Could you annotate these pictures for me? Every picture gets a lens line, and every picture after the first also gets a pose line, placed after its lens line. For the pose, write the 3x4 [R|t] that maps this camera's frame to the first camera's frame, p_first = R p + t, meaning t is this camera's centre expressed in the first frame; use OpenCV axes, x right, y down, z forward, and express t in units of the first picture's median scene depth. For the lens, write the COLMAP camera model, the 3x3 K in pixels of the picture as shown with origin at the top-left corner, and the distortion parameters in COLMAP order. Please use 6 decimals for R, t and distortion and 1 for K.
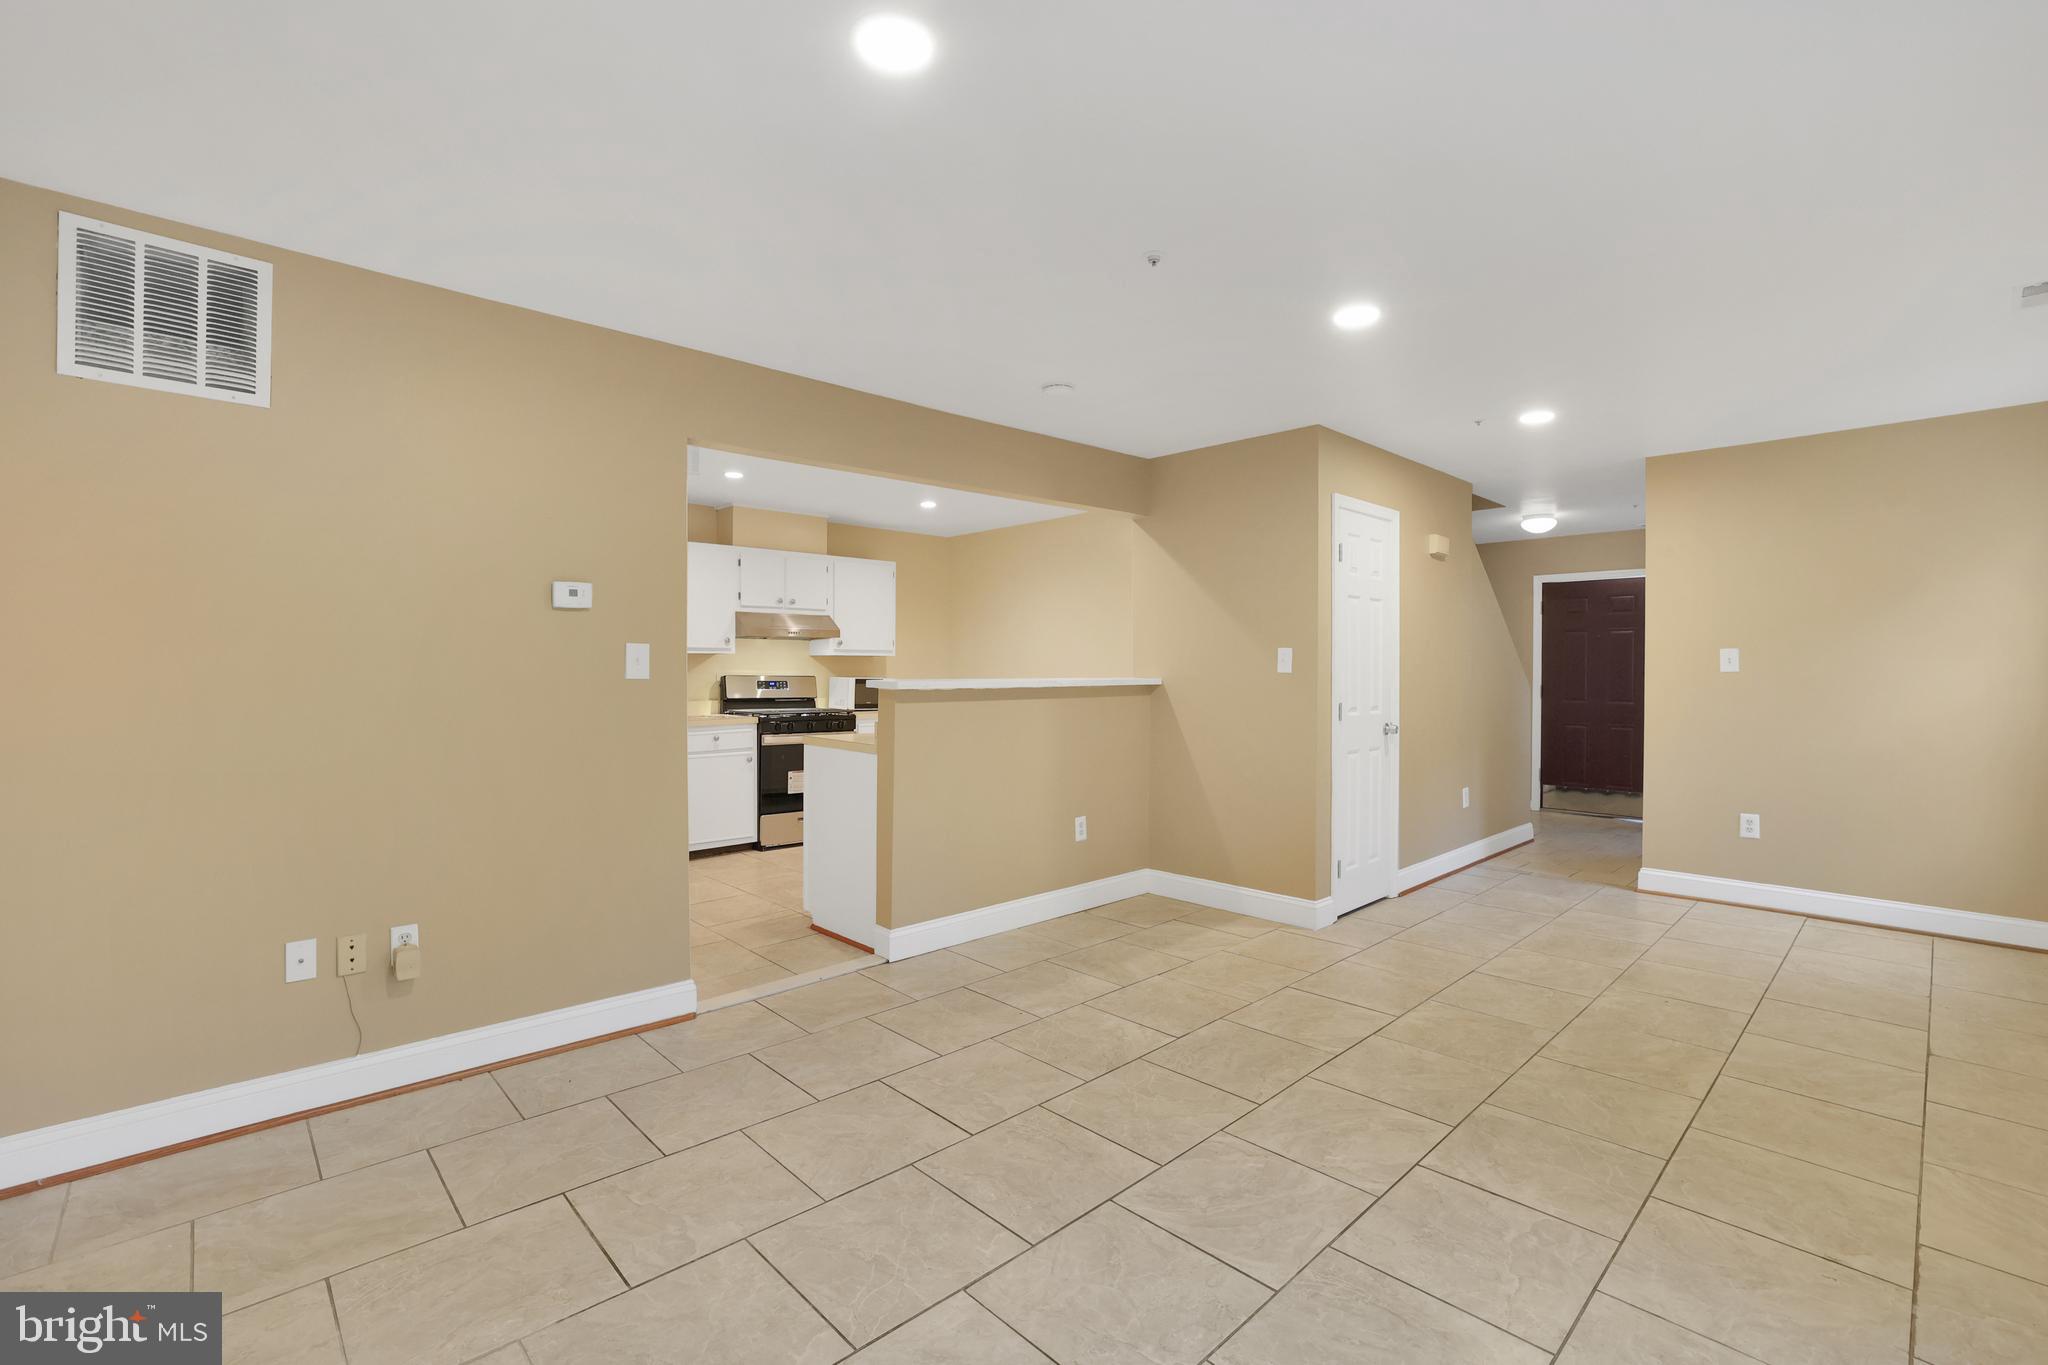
lens RADIAL K [[888.6, 0, 1024.0], [0, 888.6, 682.5], [0, 0, 1]] dist [-0.050571, 0.015972]
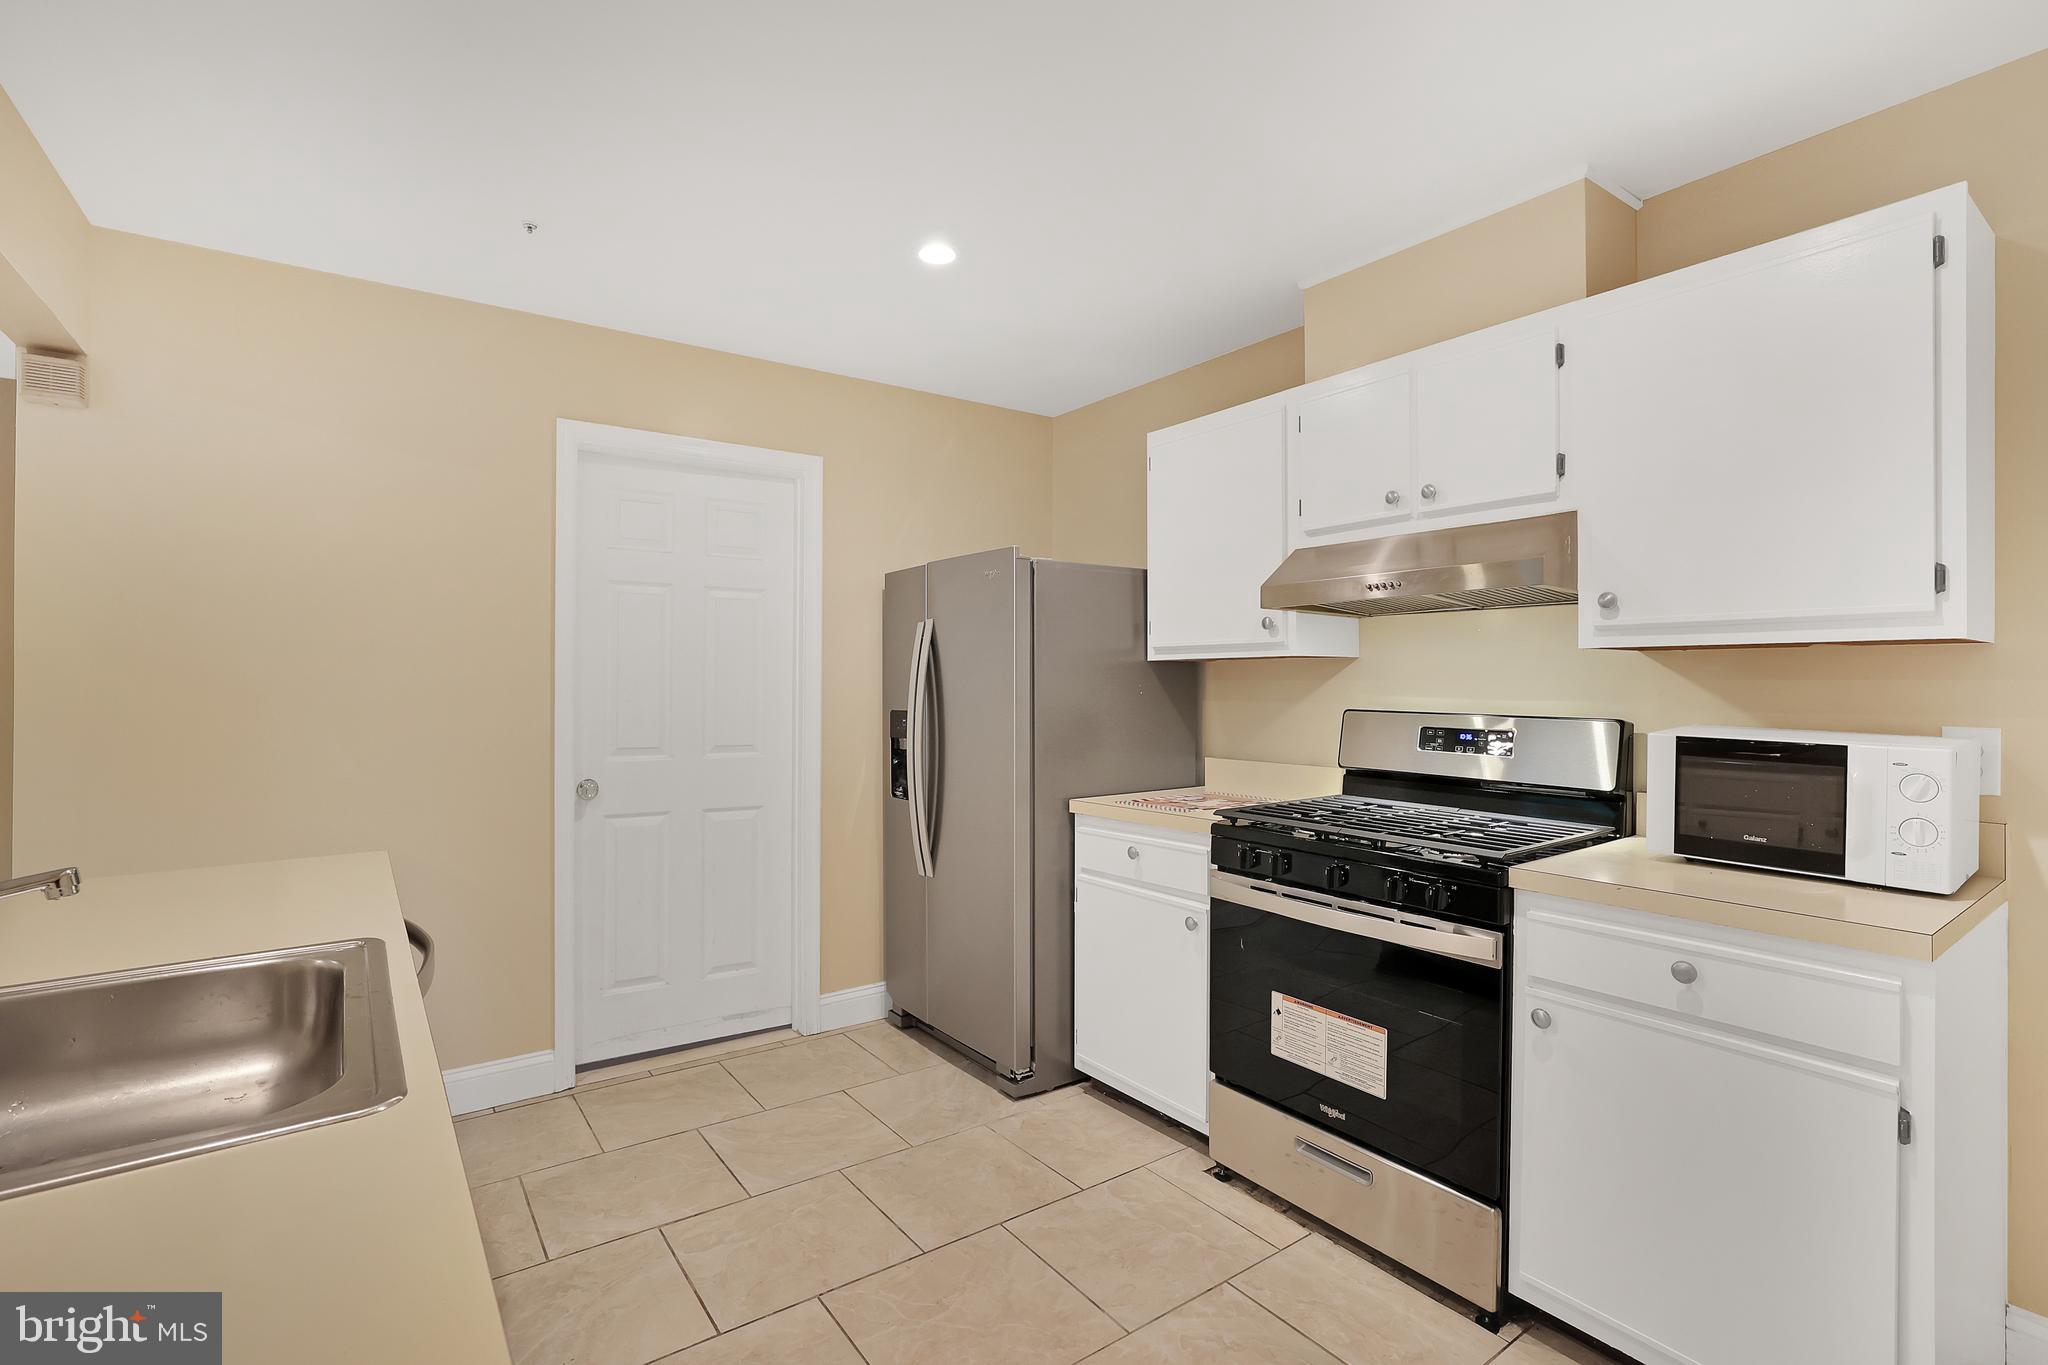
lens RADIAL K [[940.3, 0, 1037.1], [0, 940.3, 683.1], [0, 0, 1]] dist [-0.054655, 0.028467]
pose [[-0.116214, 0.000851, -0.993224, 0.100801], [-0.013871, 0.999901, 0.002479, -0.018361], [0.993127, 0.014065, -0.116190, 0.882719]]
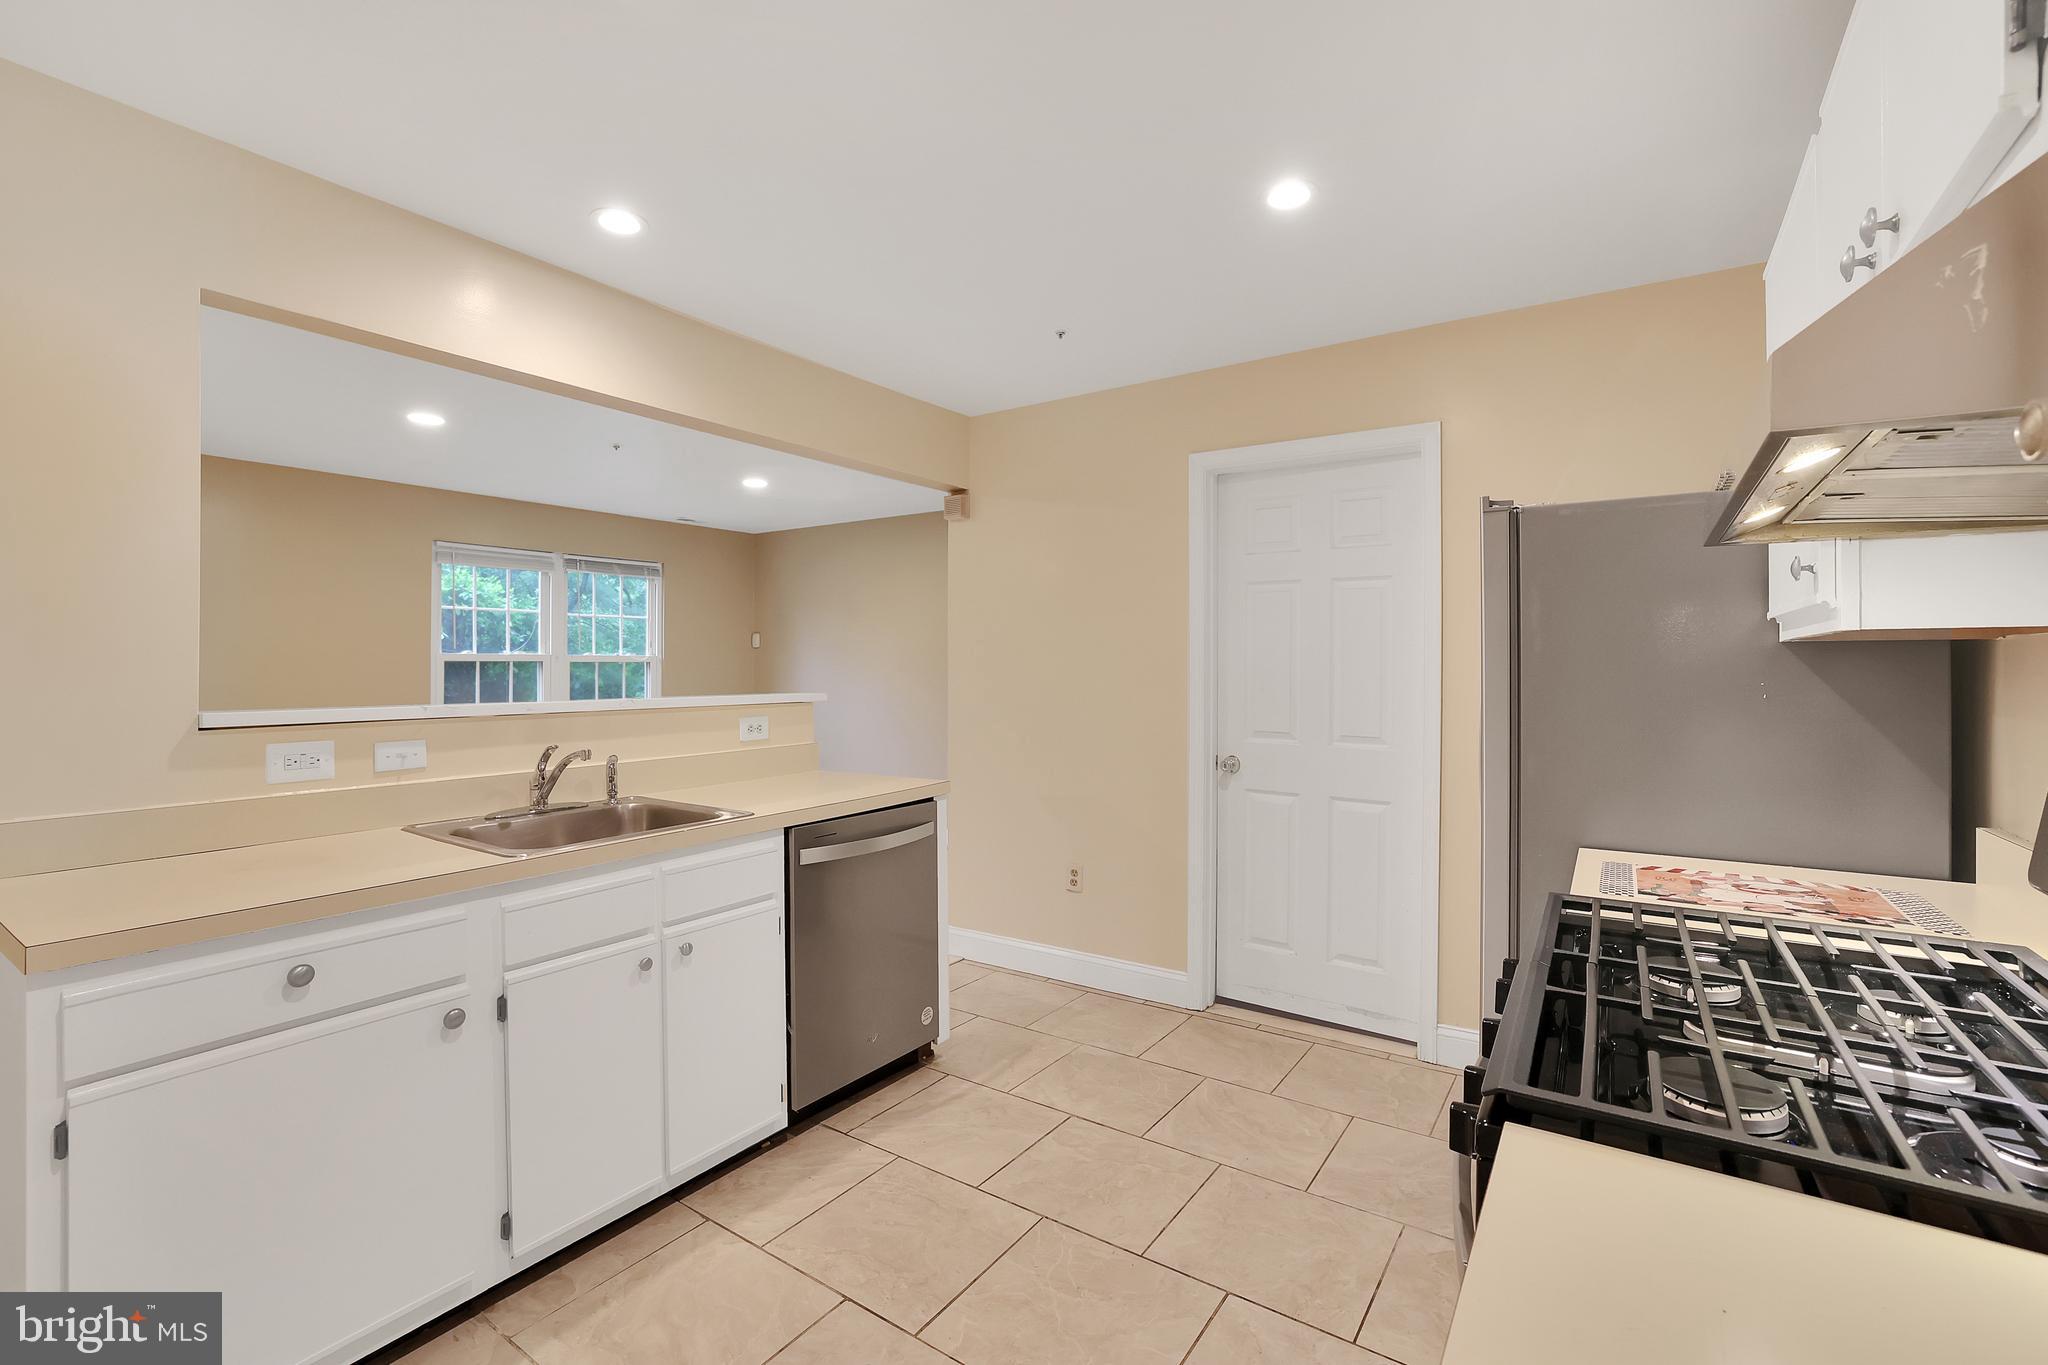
lens RADIAL K [[885.3, 0, 1004.2], [0, 885.3, 667.8], [0, 0, 1]] dist [-0.053057, 0.016039]
pose [[-0.977241, 0.001489, -0.212128, -0.100960], [-0.002013, 0.999865, 0.016288, -0.025241], [0.212124, 0.016345, -0.977106, 1.082178]]
